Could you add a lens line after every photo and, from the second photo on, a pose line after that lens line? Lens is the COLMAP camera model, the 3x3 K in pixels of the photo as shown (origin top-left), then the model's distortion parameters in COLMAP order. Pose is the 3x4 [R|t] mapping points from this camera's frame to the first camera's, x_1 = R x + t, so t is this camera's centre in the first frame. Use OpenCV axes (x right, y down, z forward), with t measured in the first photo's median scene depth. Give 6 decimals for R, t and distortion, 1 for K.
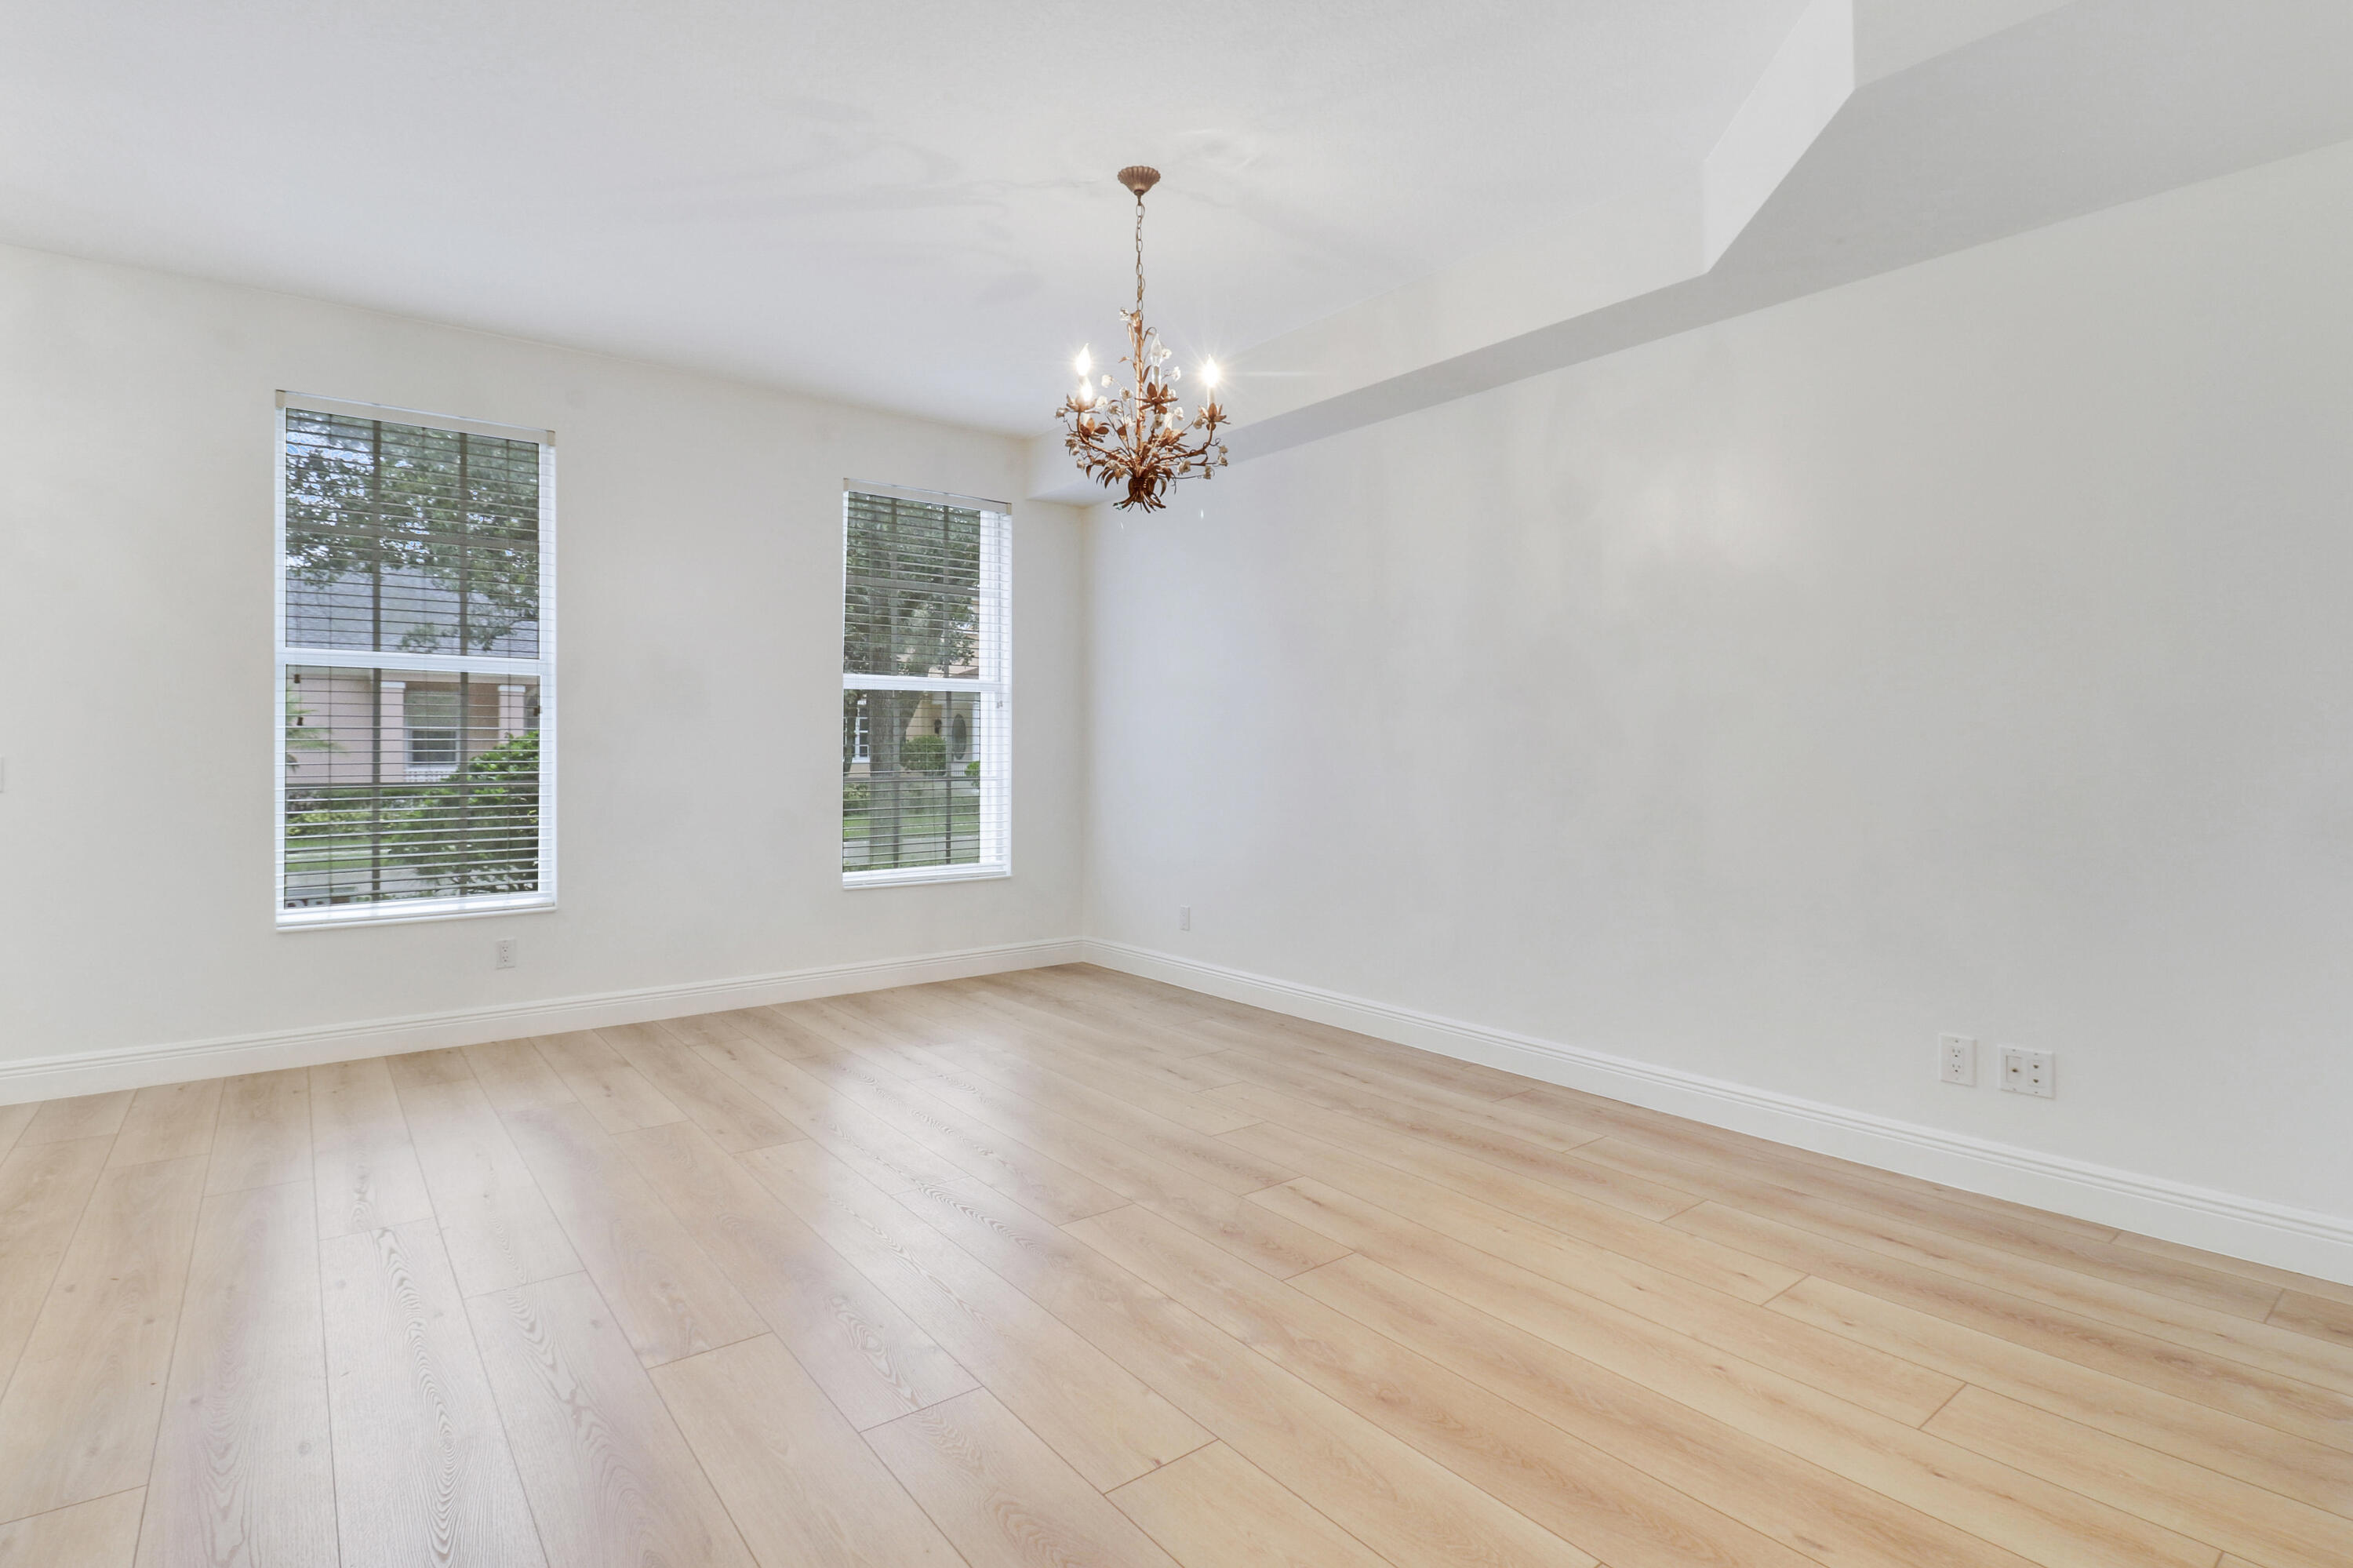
lens RADIAL K [[1152.4, 0, 1186.0], [0, 1152.4, 771.0], [0, 0, 1]] dist [-0.001726, -0.000389]
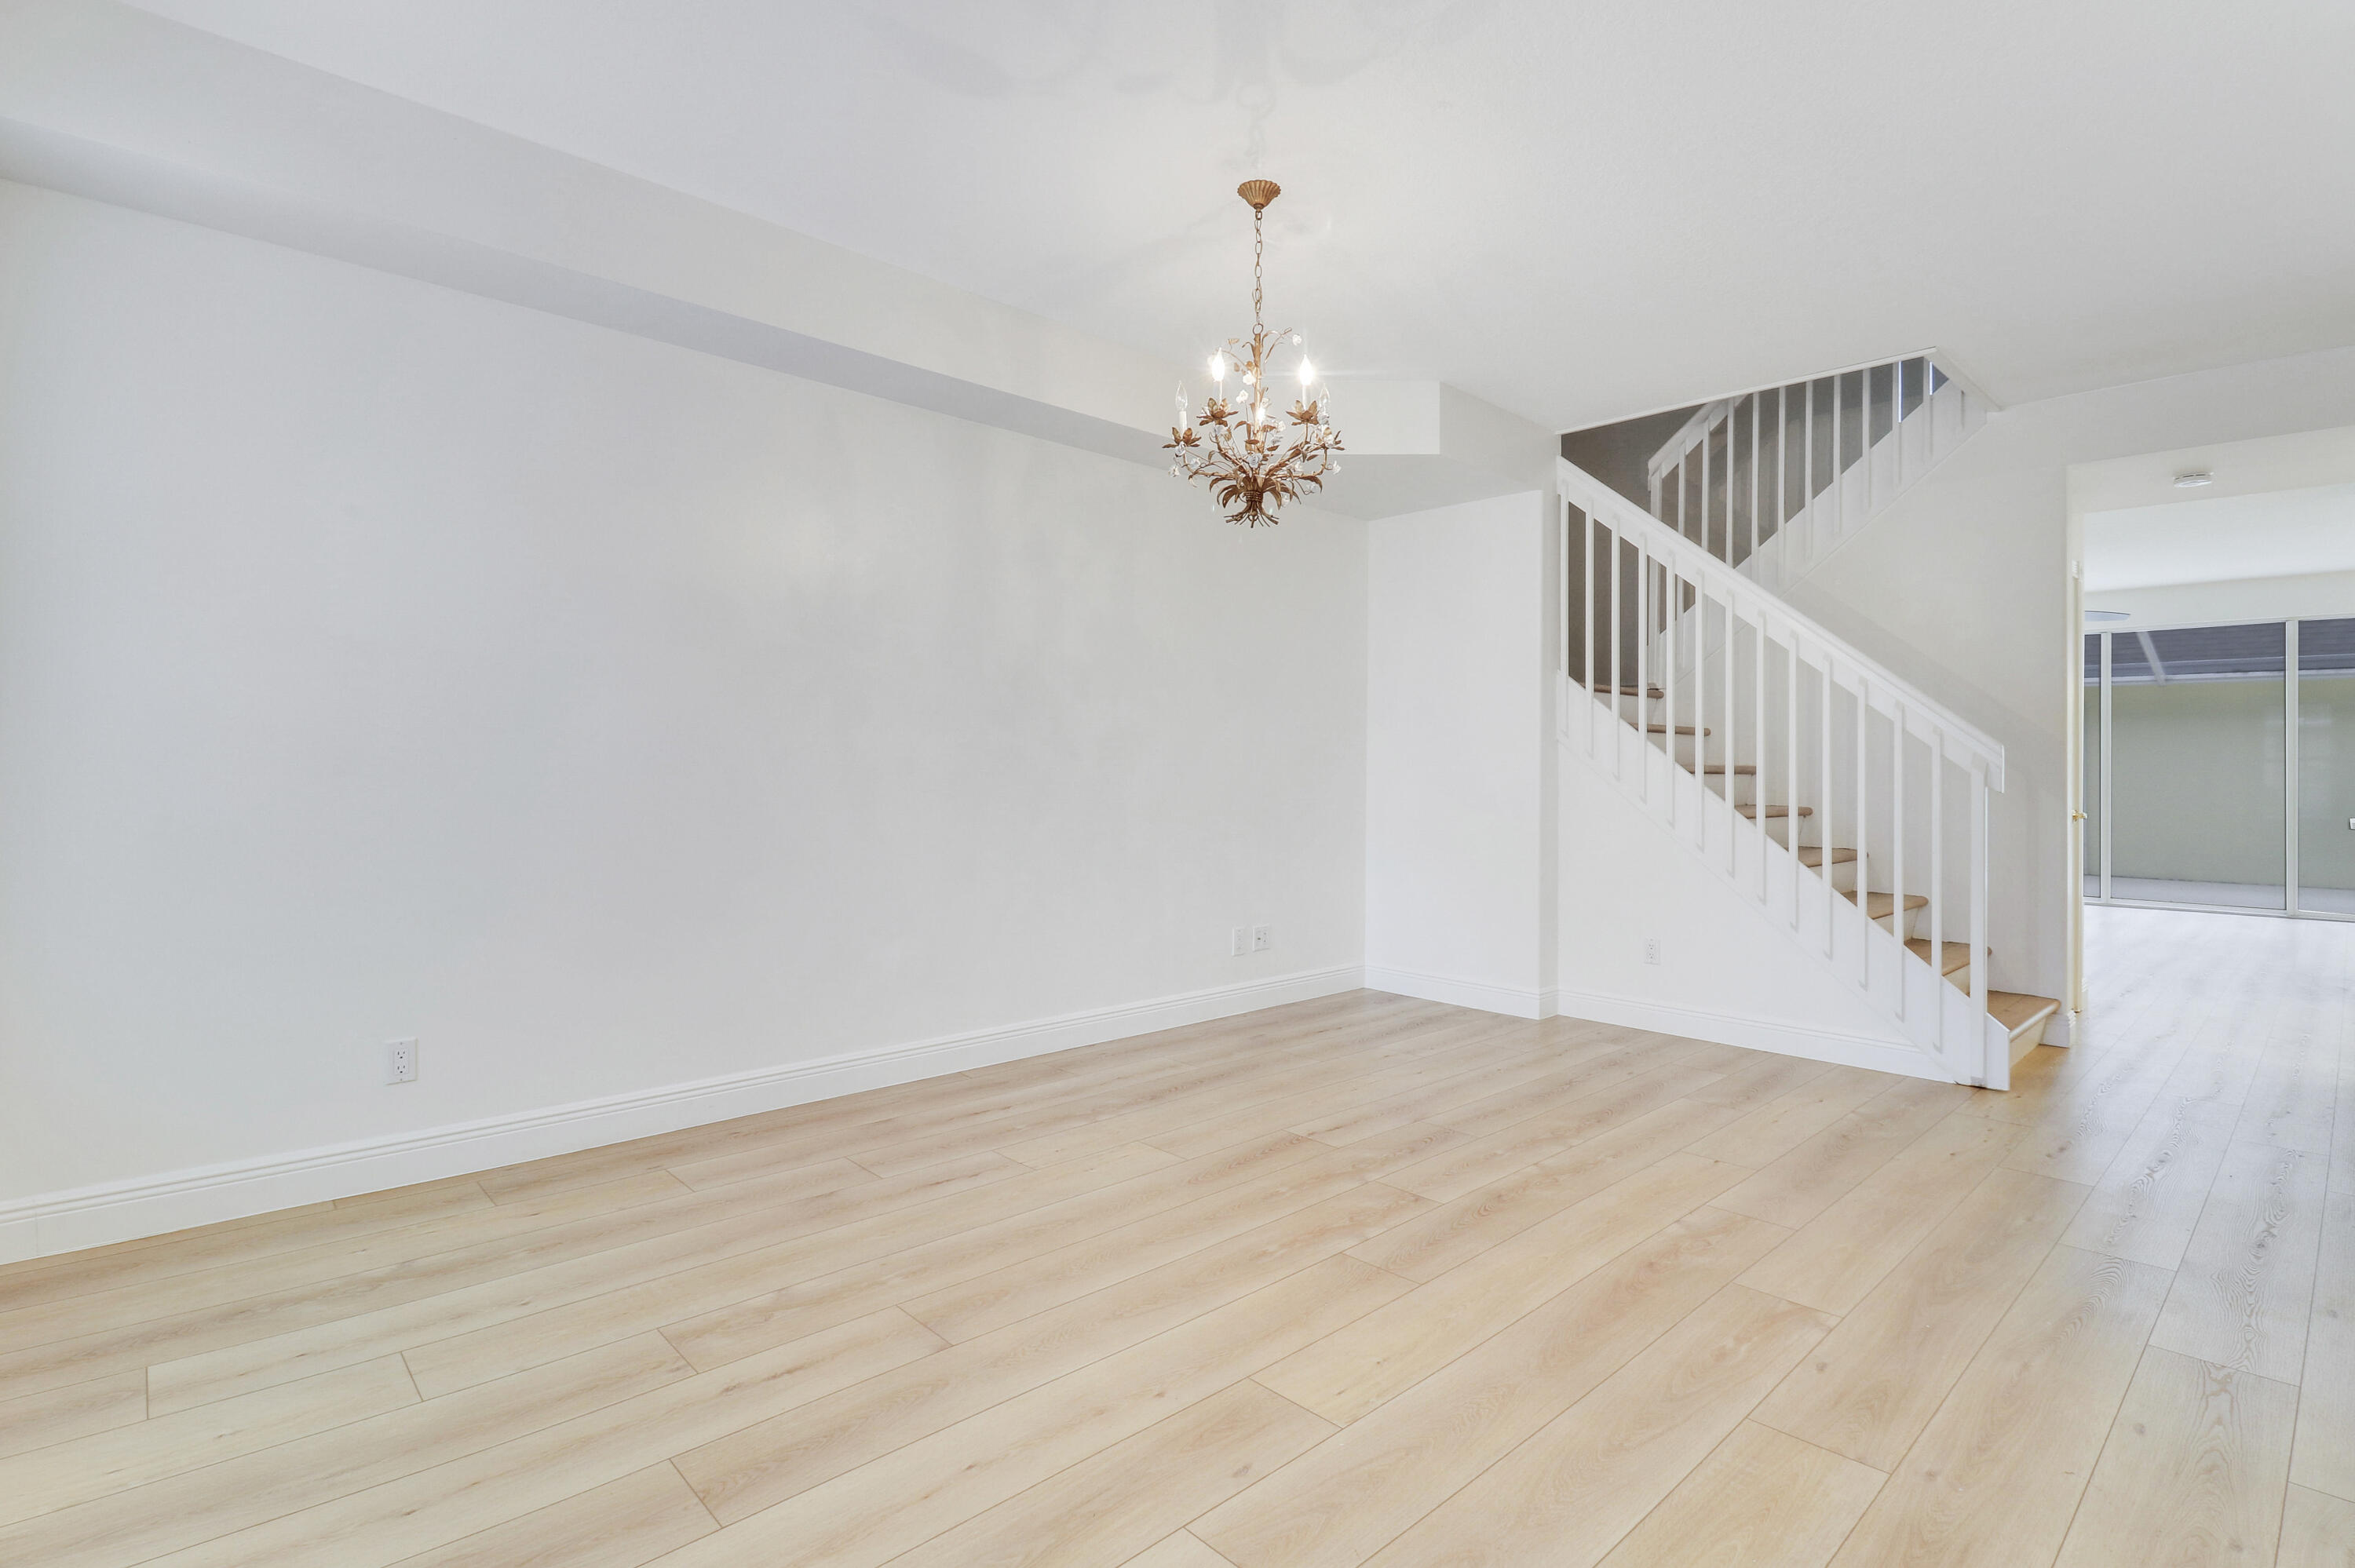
lens RADIAL K [[1153.2, 0, 1187.0], [0, 1153.2, 770.9], [0, 0, 1]] dist [-0.001726, -0.000389]
pose [[-0.105895, -0.006920, 0.994353, -1.018830], [0.003138, 0.999968, 0.007293, -0.026322], [-0.994372, 0.003893, -0.105870, 1.168985]]
